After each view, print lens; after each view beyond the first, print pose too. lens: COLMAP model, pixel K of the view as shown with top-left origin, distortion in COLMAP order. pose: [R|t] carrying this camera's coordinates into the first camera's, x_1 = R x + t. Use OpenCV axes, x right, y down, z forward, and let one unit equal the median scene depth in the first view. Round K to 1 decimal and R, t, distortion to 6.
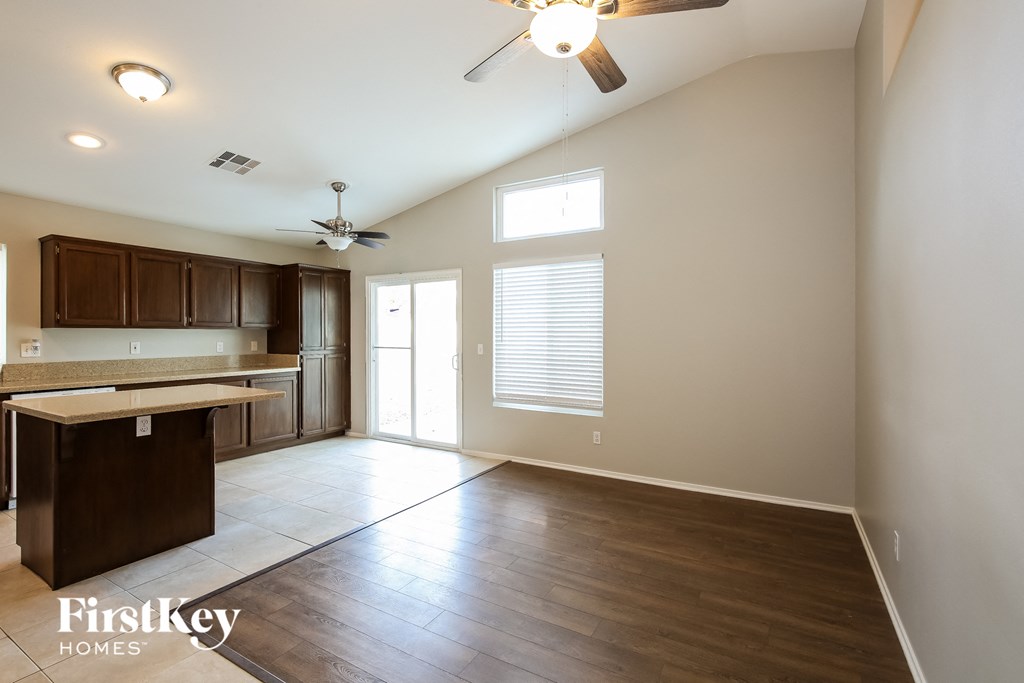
lens RADIAL K [[474.4, 0, 514.9], [0, 474.4, 334.9], [0, 0, 1]] dist [-0.042034, -0.000078]
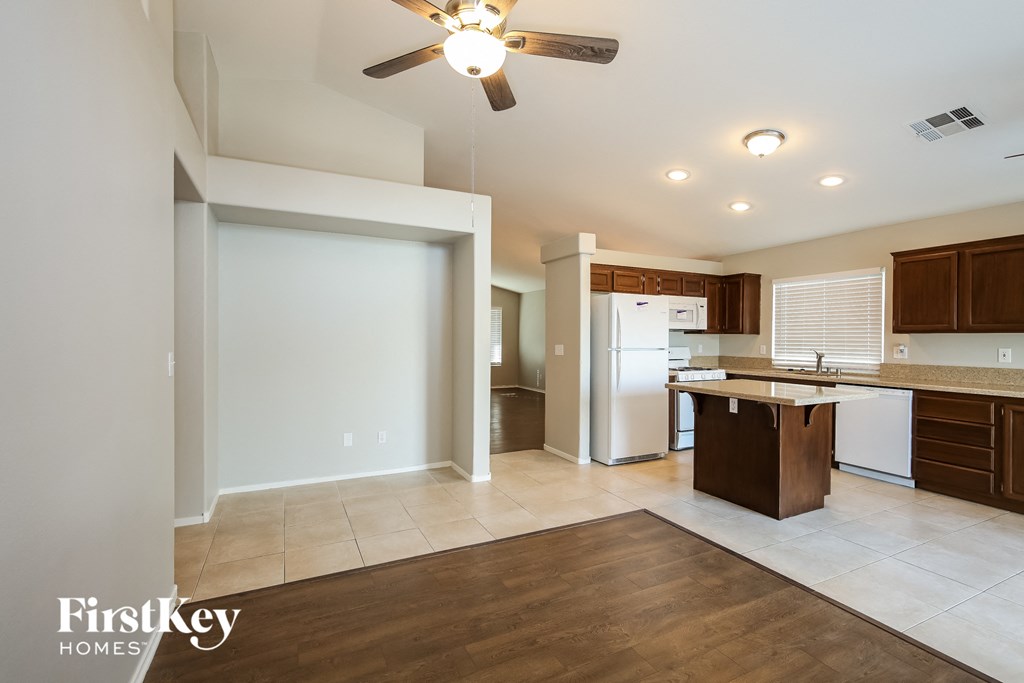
lens RADIAL K [[457.0, 0, 514.7], [0, 457.0, 339.8], [0, 0, 1]] dist [0.001540, 0.000142]
pose [[-0.560288, 0.003896, -0.828289, 0.464792], [-0.006350, 0.999939, 0.008999, -0.003438], [0.828273, 0.010302, -0.560230, 0.838027]]
